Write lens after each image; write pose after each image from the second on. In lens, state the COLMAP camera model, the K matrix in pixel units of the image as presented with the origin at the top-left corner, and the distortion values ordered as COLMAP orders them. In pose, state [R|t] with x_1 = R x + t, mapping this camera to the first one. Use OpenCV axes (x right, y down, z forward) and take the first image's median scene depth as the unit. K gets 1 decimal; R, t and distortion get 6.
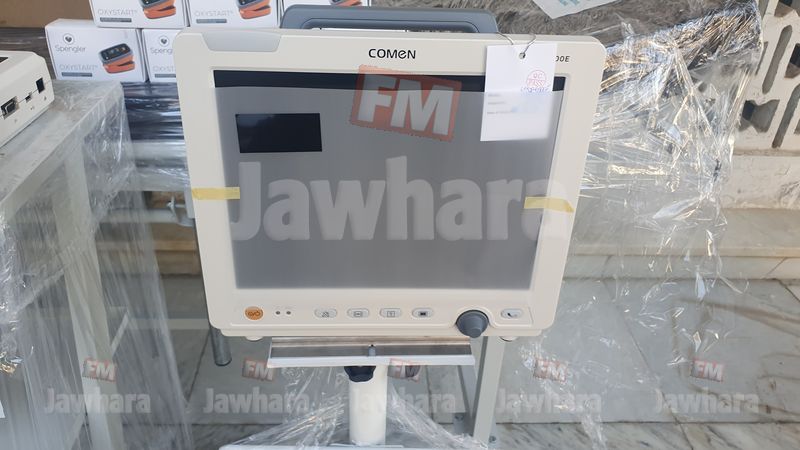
lens RADIAL K [[639.0, 0, 400.0], [0, 639.0, 225.0], [0, 0, 1]] dist [0.006416, -0.001987]
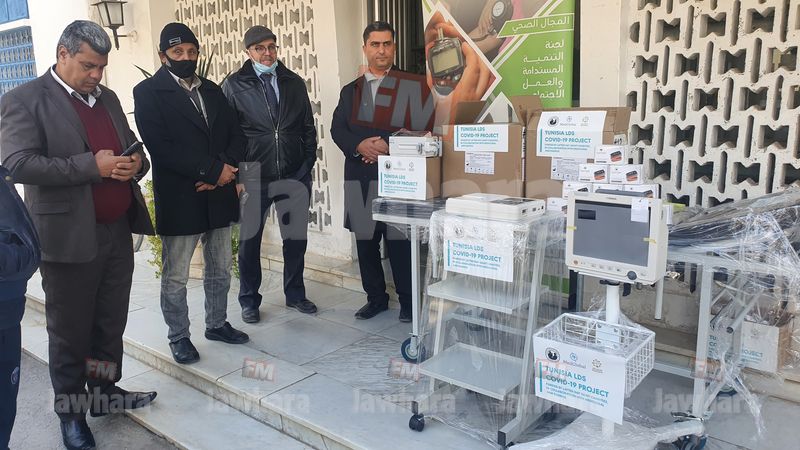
lens RADIAL K [[639.0, 0, 400.0], [0, 639.0, 225.0], [0, 0, 1]] dist [0.006416, -0.001987]
pose [[0.737665, 0.085853, -0.669686, 1.872597], [-0.323714, 0.915414, -0.239219, 1.434248], [0.592502, 0.393250, 0.703061, -2.950423]]
